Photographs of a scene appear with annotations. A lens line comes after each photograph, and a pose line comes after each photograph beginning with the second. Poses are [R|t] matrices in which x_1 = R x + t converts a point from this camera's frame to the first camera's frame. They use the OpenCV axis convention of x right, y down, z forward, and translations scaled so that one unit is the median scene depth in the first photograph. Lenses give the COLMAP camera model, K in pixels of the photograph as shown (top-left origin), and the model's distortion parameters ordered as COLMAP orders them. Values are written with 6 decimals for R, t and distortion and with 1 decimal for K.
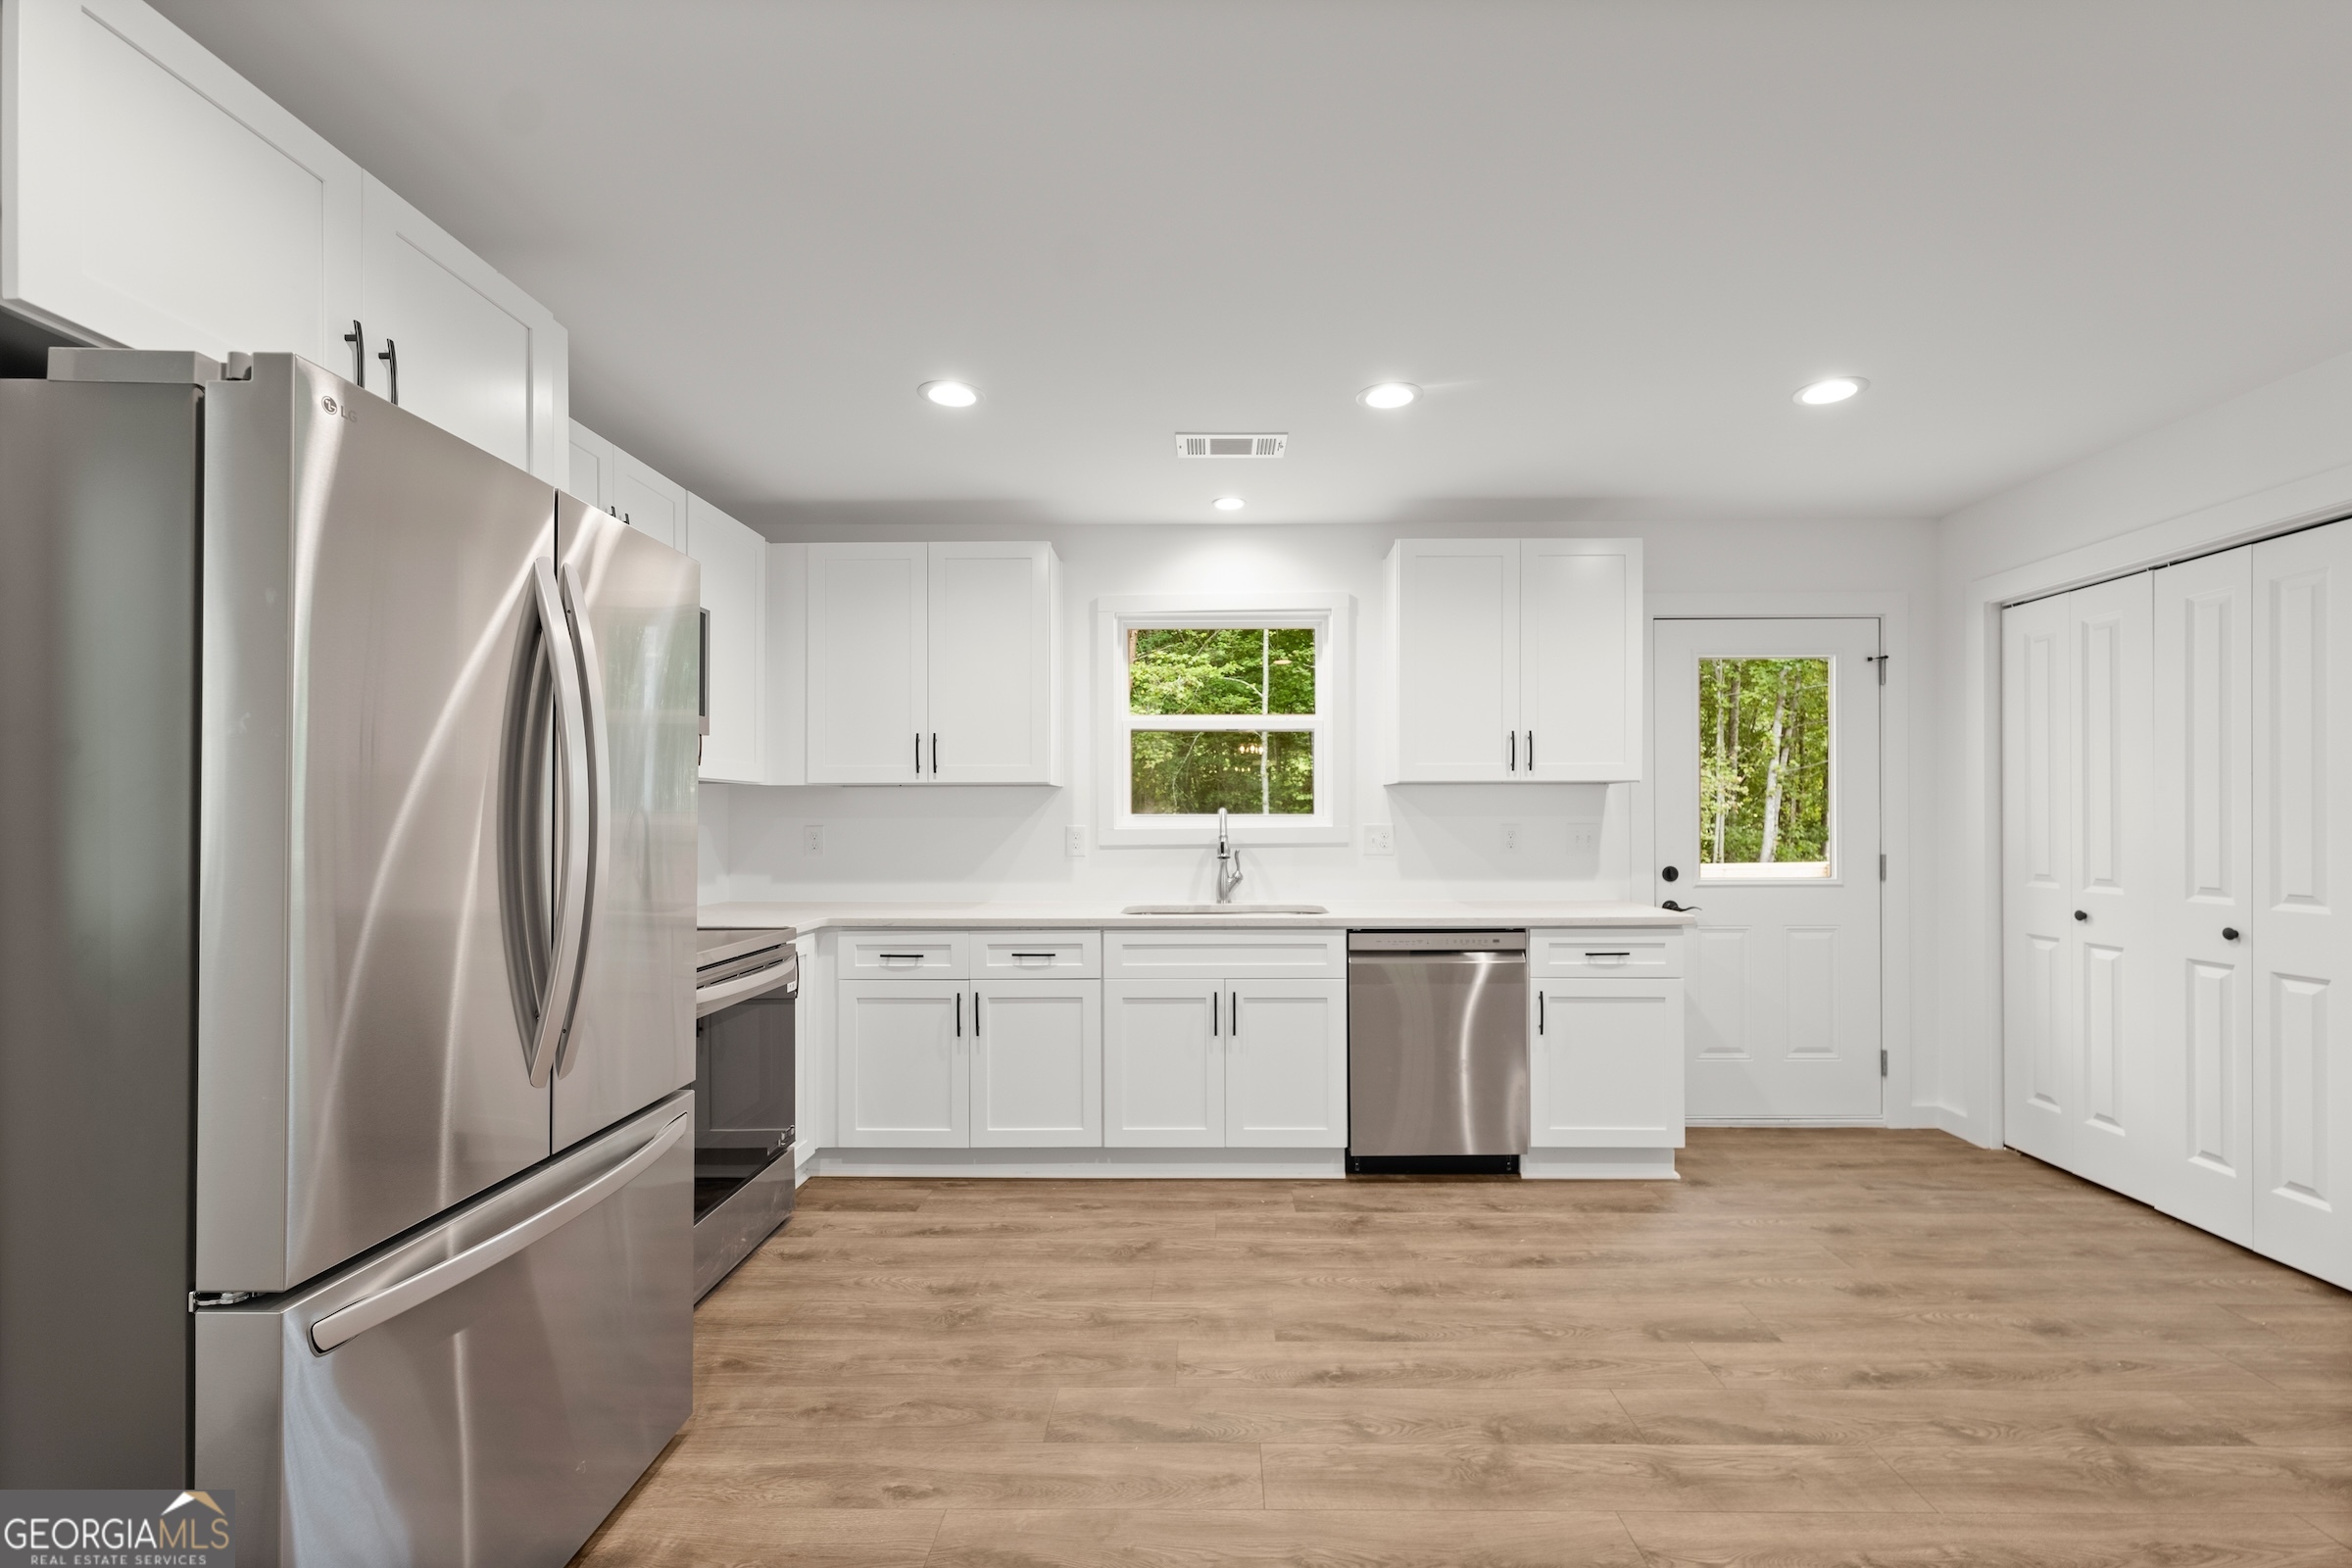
lens RADIAL K [[992.7, 0, 1210.4], [0, 992.7, 816.3], [0, 0, 1]] dist [-0.000002, -0.000030]
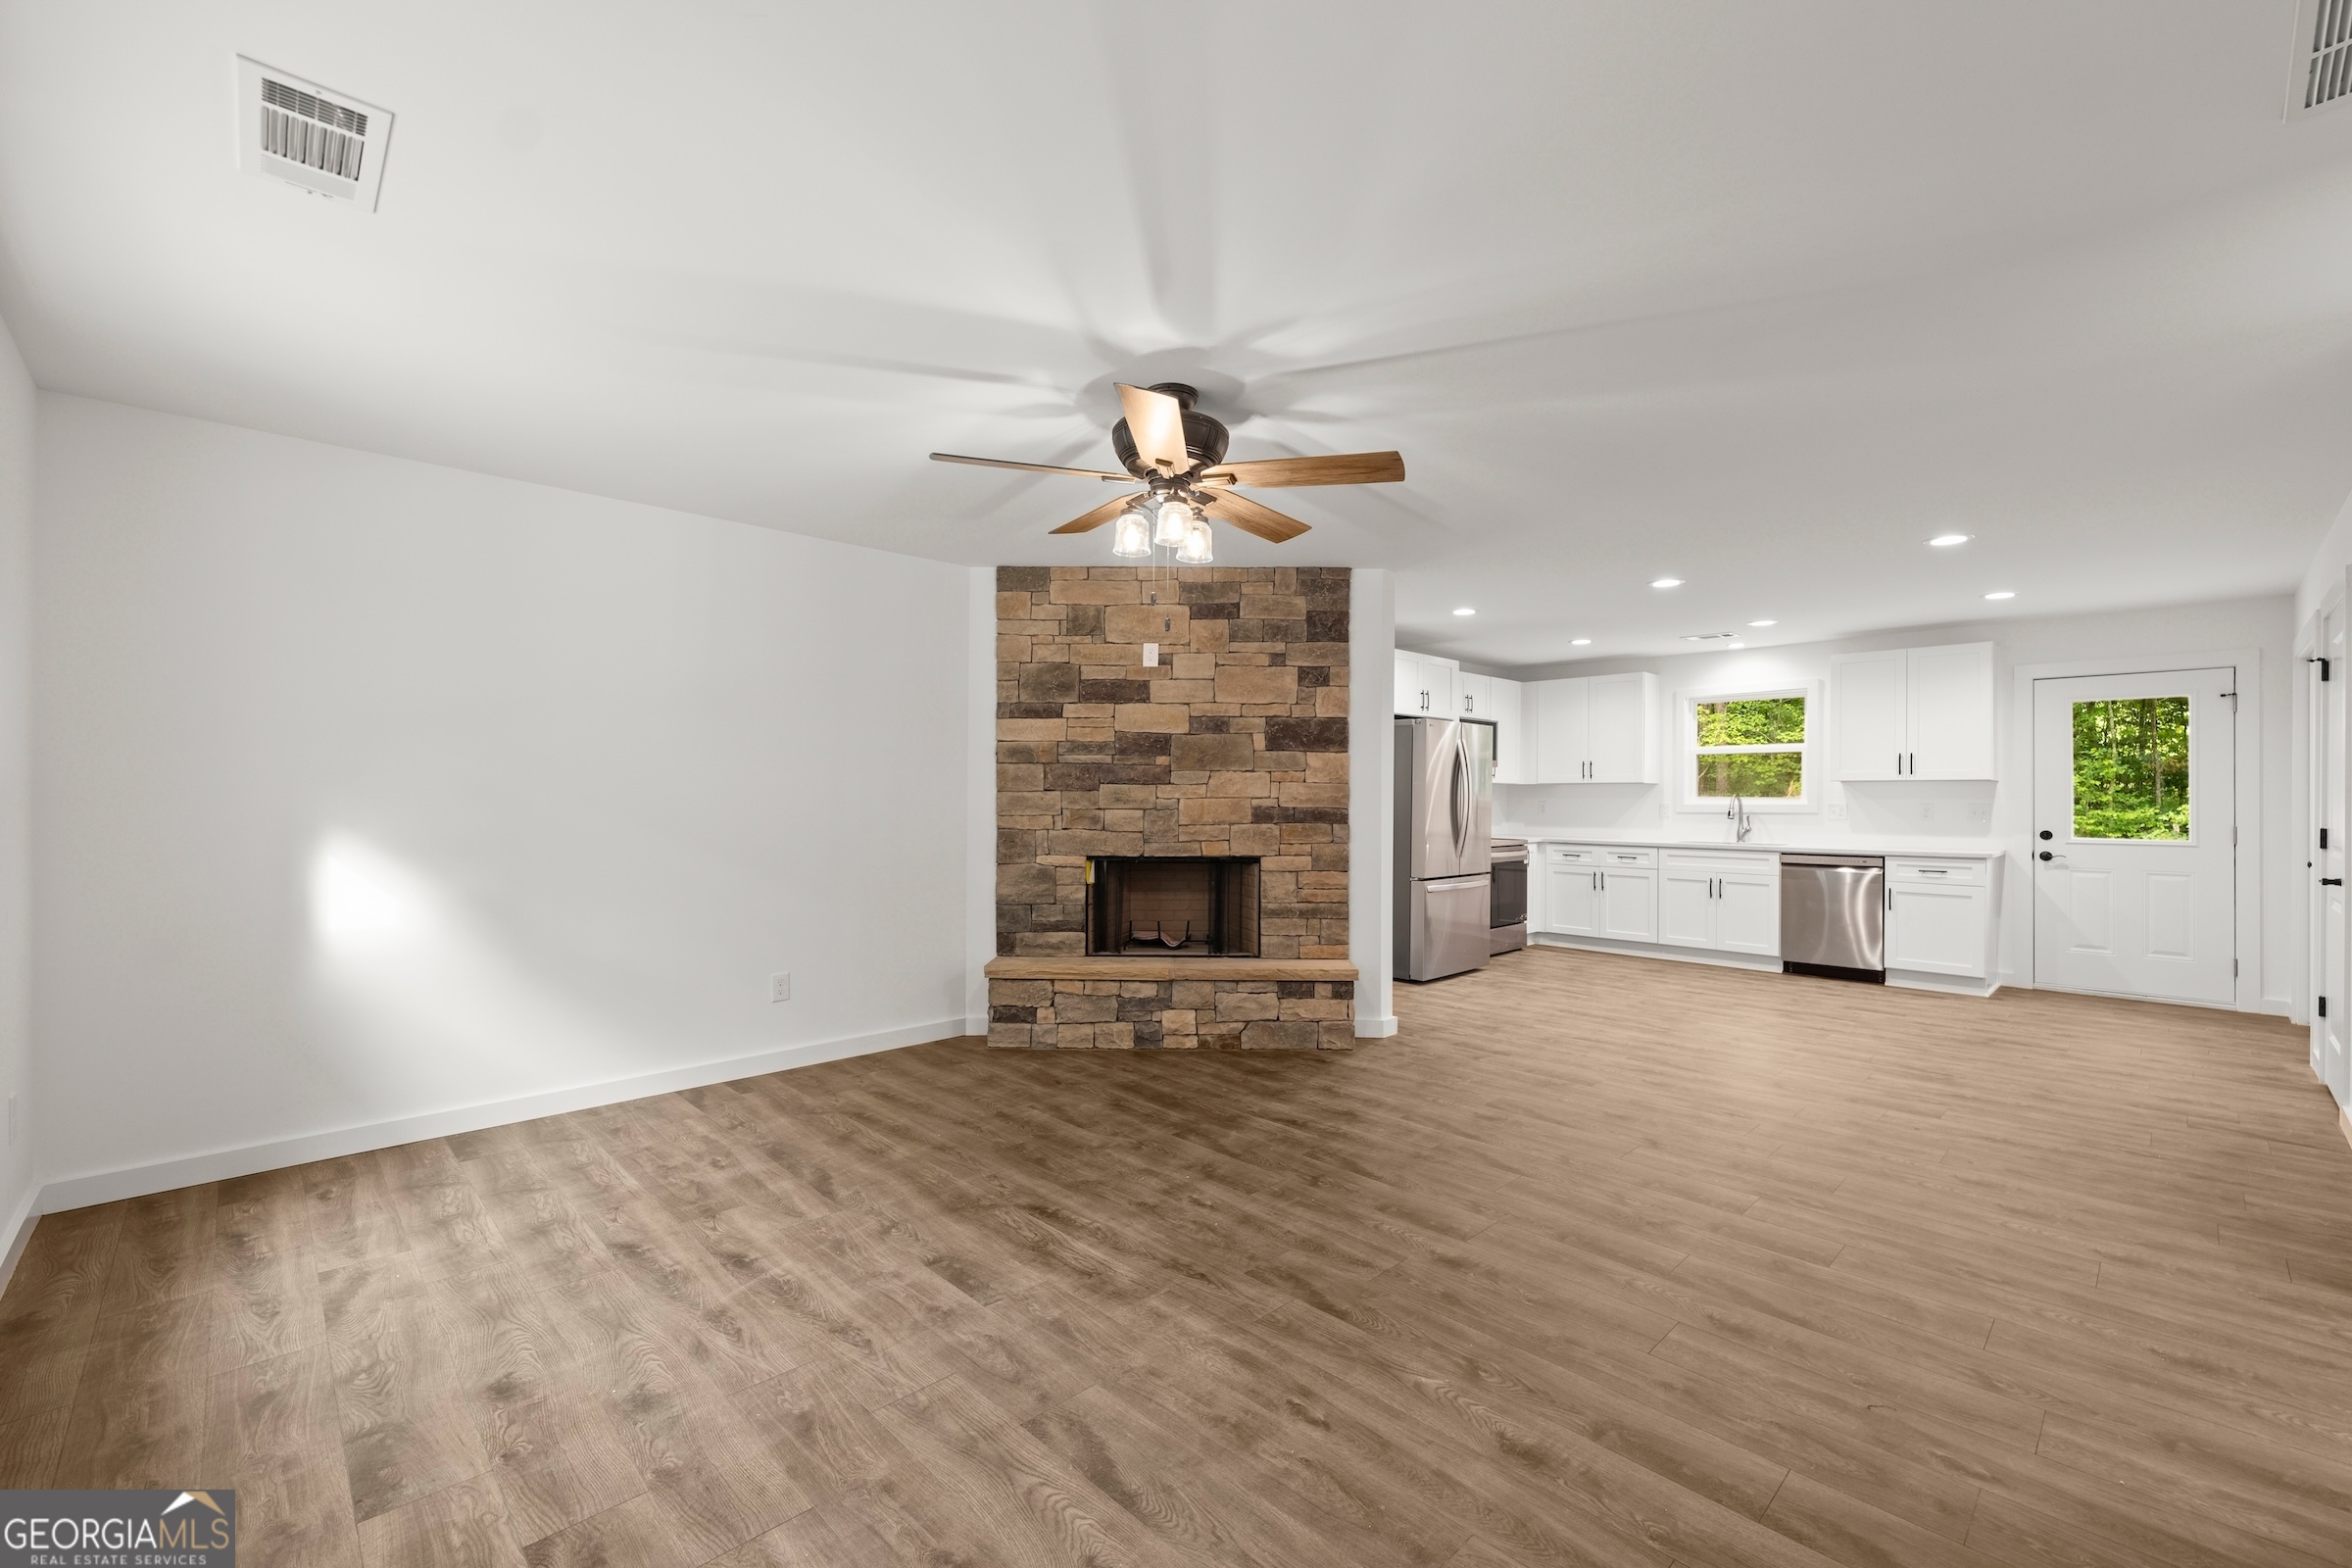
lens RADIAL K [[956.5, 0, 1182.6], [0, 956.5, 792.7], [0, 0, 1]] dist [-0.001338, -0.000103]
pose [[0.698155, 0.001953, -0.715944, 0.812668], [-0.003087, 0.999995, -0.000283, -0.009737], [0.715940, 0.002408, 0.698157, -1.526624]]
